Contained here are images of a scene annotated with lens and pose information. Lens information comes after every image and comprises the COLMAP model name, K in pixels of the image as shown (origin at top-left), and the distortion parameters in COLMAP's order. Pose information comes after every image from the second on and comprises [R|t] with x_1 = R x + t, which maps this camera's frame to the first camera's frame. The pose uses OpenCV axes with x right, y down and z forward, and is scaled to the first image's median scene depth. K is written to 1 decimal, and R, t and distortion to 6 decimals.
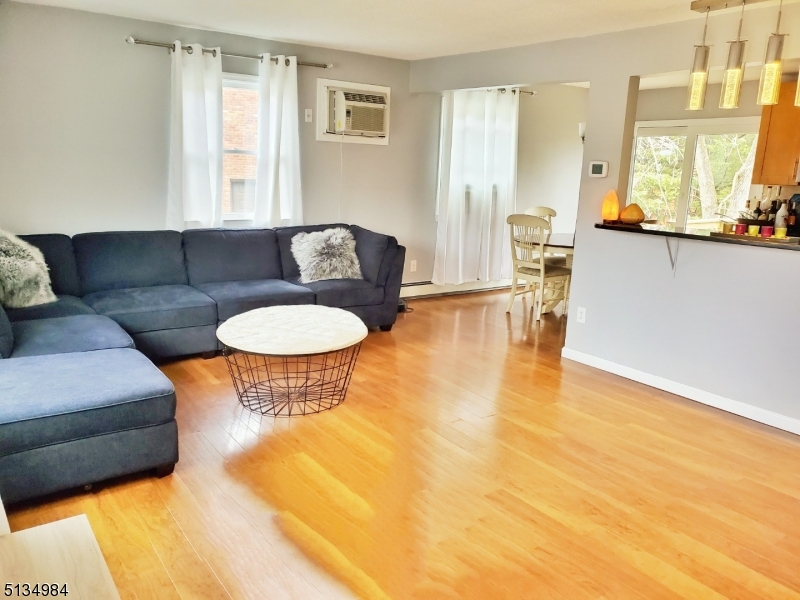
lens RADIAL K [[632.6, 0, 403.1], [0, 632.6, 298.0], [0, 0, 1]] dist [0.041015, -0.017427]
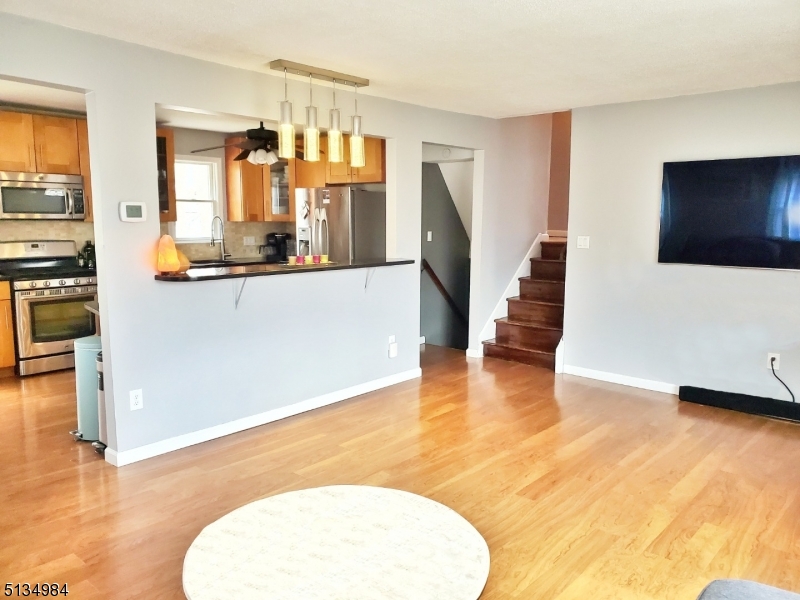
lens RADIAL K [[632.6, 0, 404.7], [0, 632.6, 301.1], [0, 0, 1]] dist [0.041015, -0.017427]
pose [[-0.222654, -0.164696, 0.960885, -0.676216], [0.190633, 0.959245, 0.208587, -0.246886], [-0.956078, 0.229619, -0.182183, 1.064712]]
